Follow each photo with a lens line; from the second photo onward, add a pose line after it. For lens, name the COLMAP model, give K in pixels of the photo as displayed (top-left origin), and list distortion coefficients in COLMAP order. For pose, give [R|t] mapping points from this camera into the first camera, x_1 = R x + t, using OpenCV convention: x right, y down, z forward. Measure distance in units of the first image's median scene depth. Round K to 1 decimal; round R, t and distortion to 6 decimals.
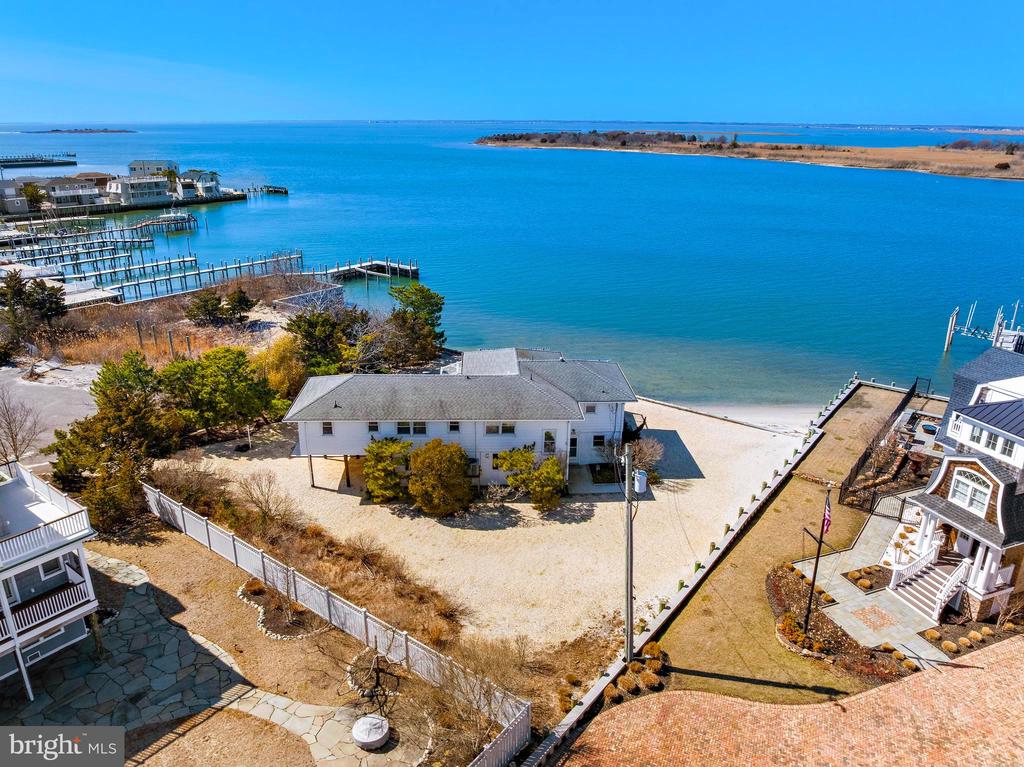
lens RADIAL K [[718.1, 0, 510.7], [0, 718.1, 383.4], [0, 0, 1]] dist [-0.048010, 0.020076]
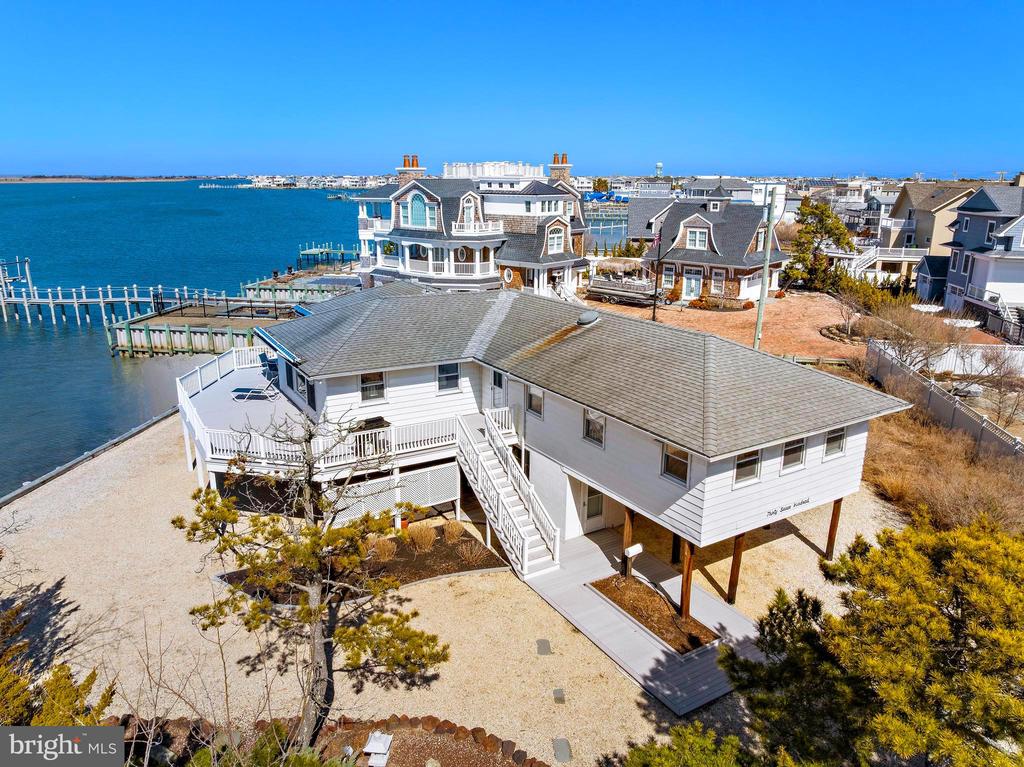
lens RADIAL K [[718.1, 0, 514.8], [0, 718.1, 386.2], [0, 0, 1]] dist [-0.048010, 0.020076]
pose [[-0.485773, -0.253600, 0.836488, -0.578075], [0.291617, 0.855136, 0.428604, -0.222731], [-0.824005, 0.452138, -0.341448, 1.378538]]
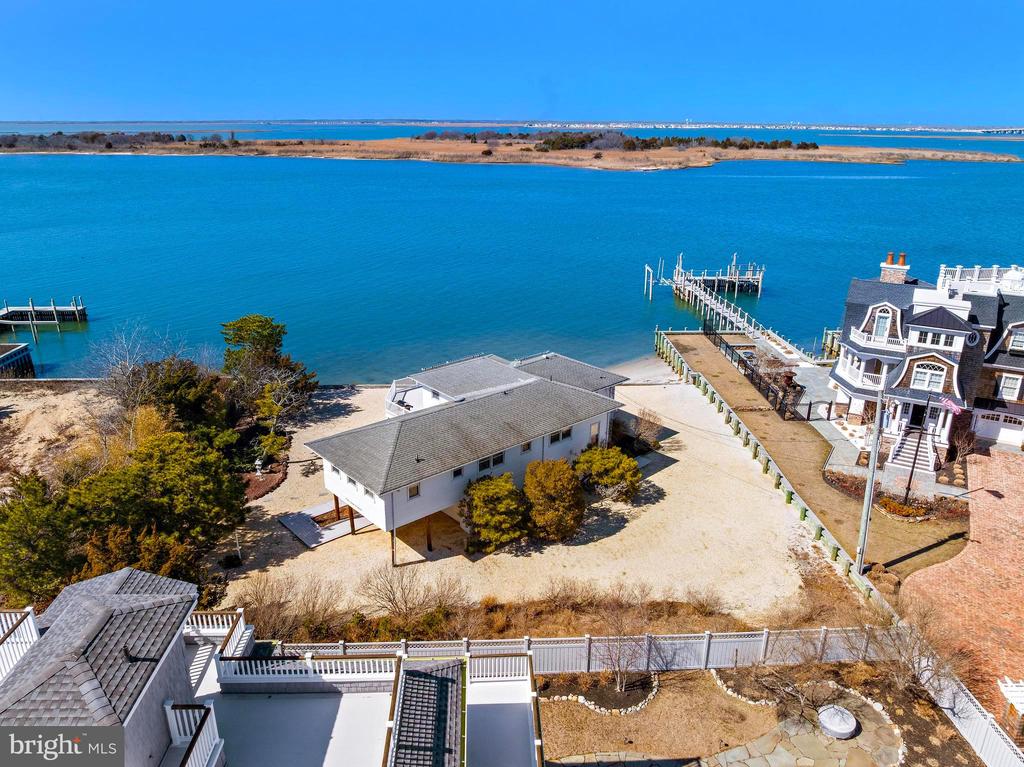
lens RADIAL K [[718.1, 0, 514.4], [0, 718.1, 383.4], [0, 0, 1]] dist [-0.048010, 0.020076]
pose [[0.770738, -0.220009, 0.597962, -0.661311], [0.217756, 0.972937, 0.077300, -0.098377], [-0.598786, 0.070631, 0.797788, 0.277990]]
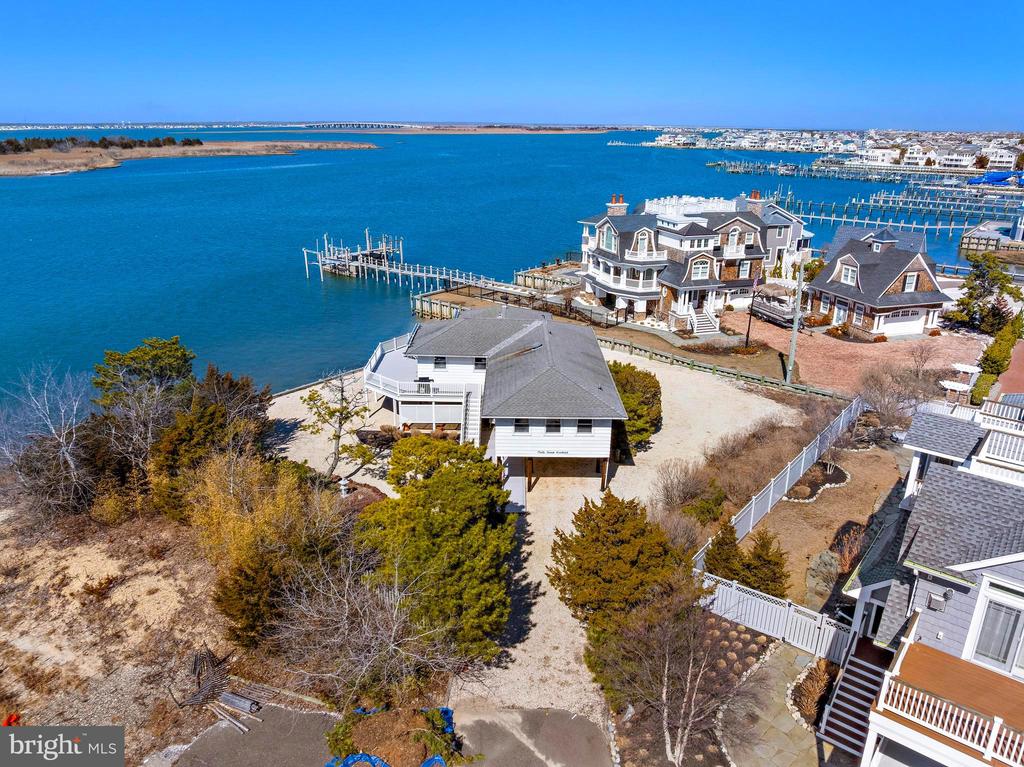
lens RADIAL K [[718.1, 0, 508.3], [0, 718.1, 381.2], [0, 0, 1]] dist [-0.048010, 0.020076]
pose [[0.049590, -0.342898, 0.938063, -1.150031], [0.338734, 0.889327, 0.307176, -0.308901], [-0.939575, 0.302521, 0.160253, 1.003585]]
